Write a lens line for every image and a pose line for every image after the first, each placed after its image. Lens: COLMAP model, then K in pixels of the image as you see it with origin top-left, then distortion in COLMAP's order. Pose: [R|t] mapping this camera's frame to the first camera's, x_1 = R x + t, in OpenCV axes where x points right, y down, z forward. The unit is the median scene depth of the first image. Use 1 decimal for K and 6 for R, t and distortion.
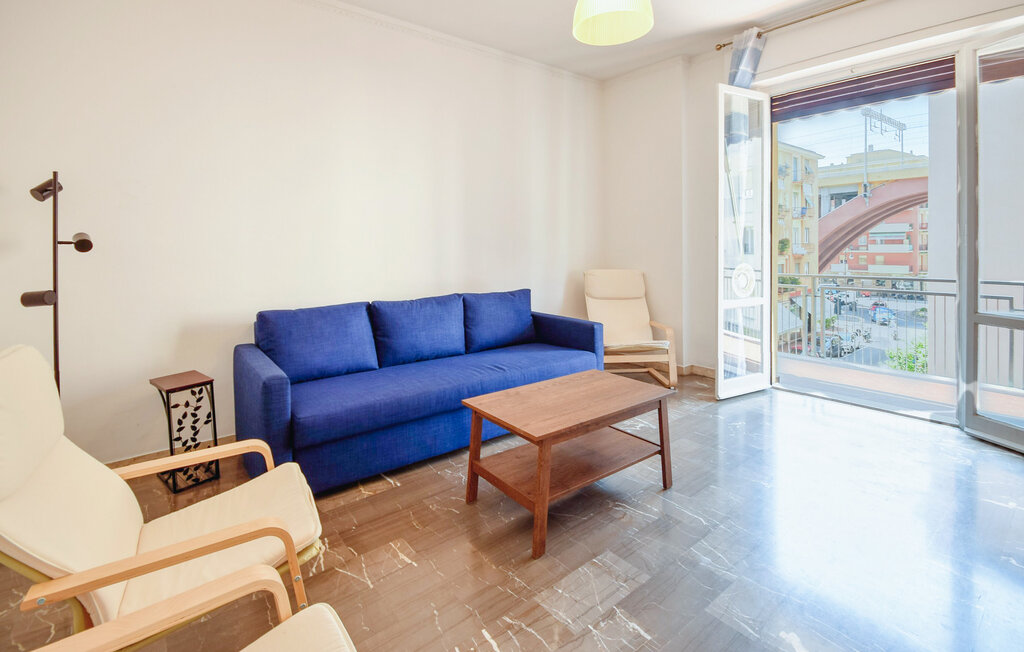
lens RADIAL K [[475.2, 0, 520.9], [0, 475.2, 328.3], [0, 0, 1]] dist [-0.005775, -0.000722]
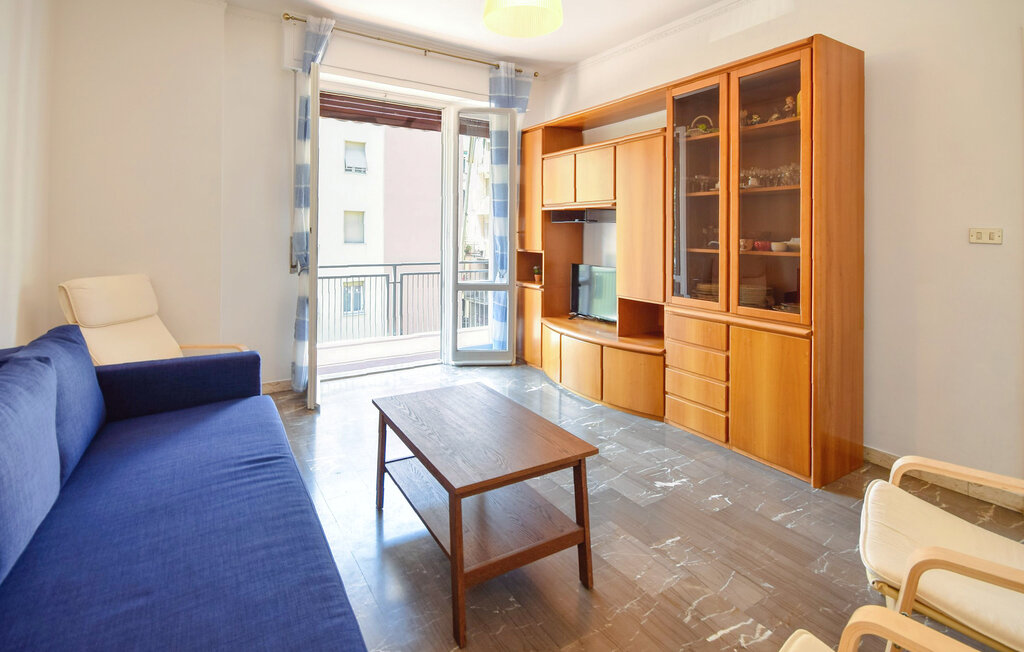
lens RADIAL K [[489.7, 0, 513.6], [0, 489.7, 281.9], [0, 0, 1]] dist [-0.002899, -0.000252]
pose [[0.108030, -0.083244, 0.990656, -0.618616], [0.168113, 0.983667, 0.064324, -0.116196], [-0.979830, 0.159593, 0.120260, 0.693043]]
